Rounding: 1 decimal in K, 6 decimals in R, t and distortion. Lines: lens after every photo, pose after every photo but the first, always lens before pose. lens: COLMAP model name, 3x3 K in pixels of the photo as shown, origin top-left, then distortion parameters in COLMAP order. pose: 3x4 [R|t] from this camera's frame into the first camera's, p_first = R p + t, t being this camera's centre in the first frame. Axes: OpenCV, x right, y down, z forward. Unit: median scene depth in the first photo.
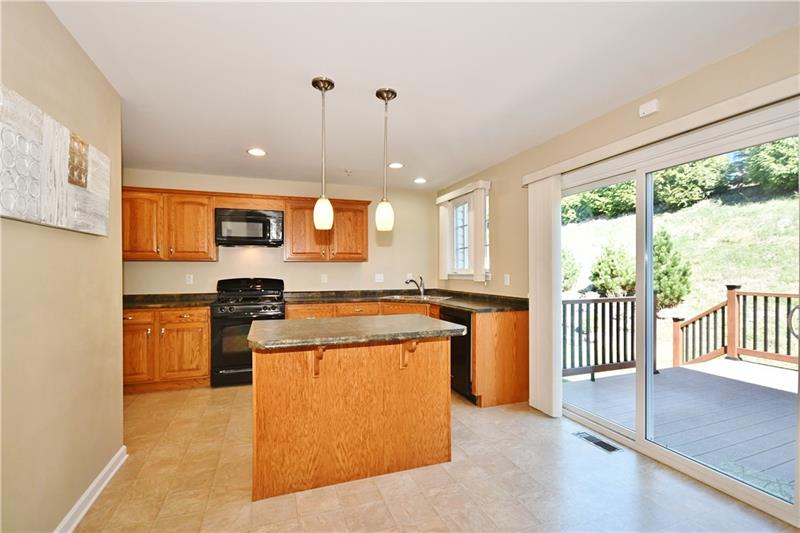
lens RADIAL K [[372.5, 0, 399.3], [0, 372.5, 271.8], [0, 0, 1]] dist [0.001765, -0.003322]
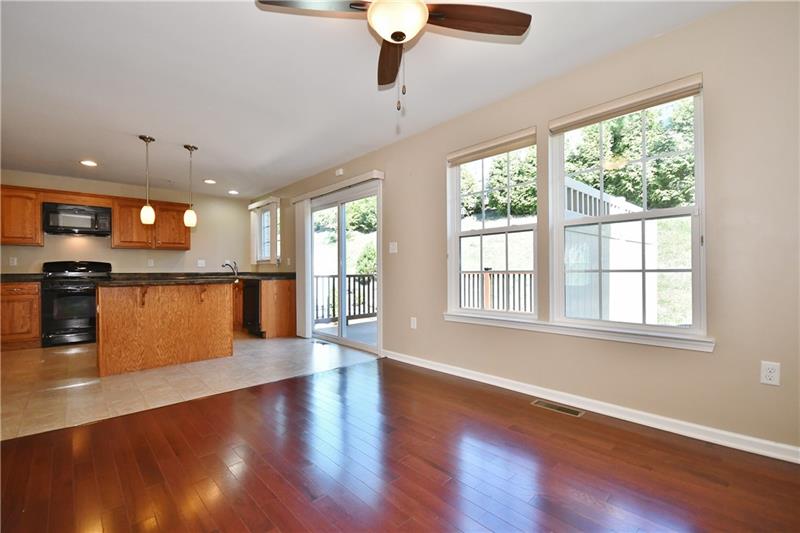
lens RADIAL K [[355.1, 0, 400.8], [0, 355.1, 273.3], [0, 0, 1]] dist [-0.001437, -0.003552]
pose [[0.918136, -0.004744, 0.396236, 0.107616], [0.002980, 0.999983, 0.005069, 0.053044], [-0.396253, -0.003473, 0.918135, -0.471615]]
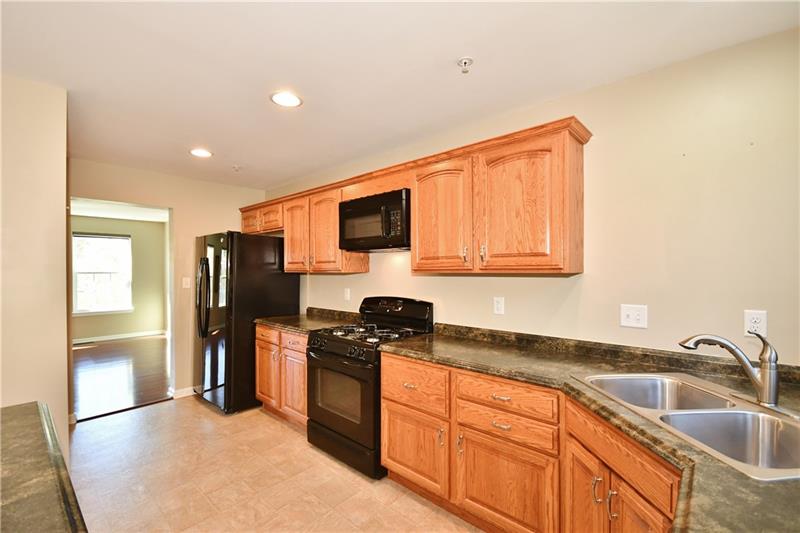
lens RADIAL K [[355.1, 0, 395.9], [0, 355.1, 269.7], [0, 0, 1]] dist [-0.001437, -0.003552]
pose [[0.470133, 0.001290, -0.882595, 0.168610], [-0.003183, 0.999995, -0.000233, -0.031944], [0.882590, 0.002919, 0.470135, 0.687498]]
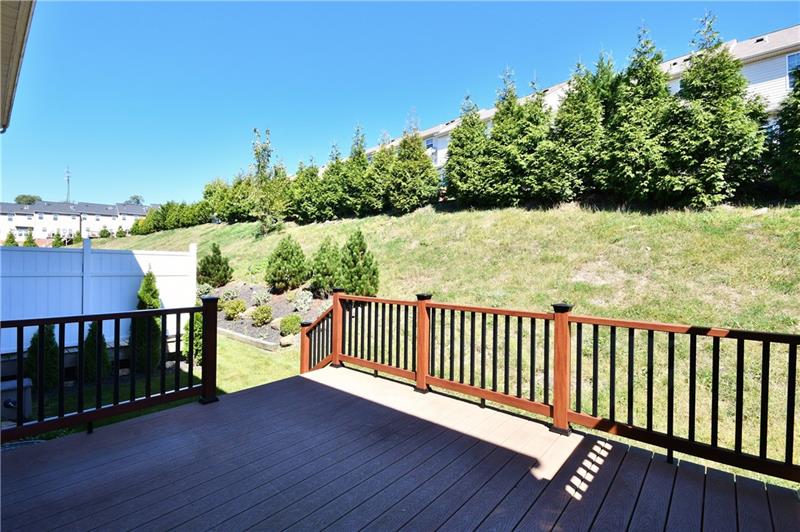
lens RADIAL K [[372.5, 0, 398.5], [0, 372.5, 265.4], [0, 0, 1]] dist [0.001765, -0.003322]
pose [[0.872725, 0.017293, 0.487906, 0.614834], [-0.015670, 0.999850, -0.007409, -0.018060], [-0.487961, -0.001179, 0.872865, 0.106531]]
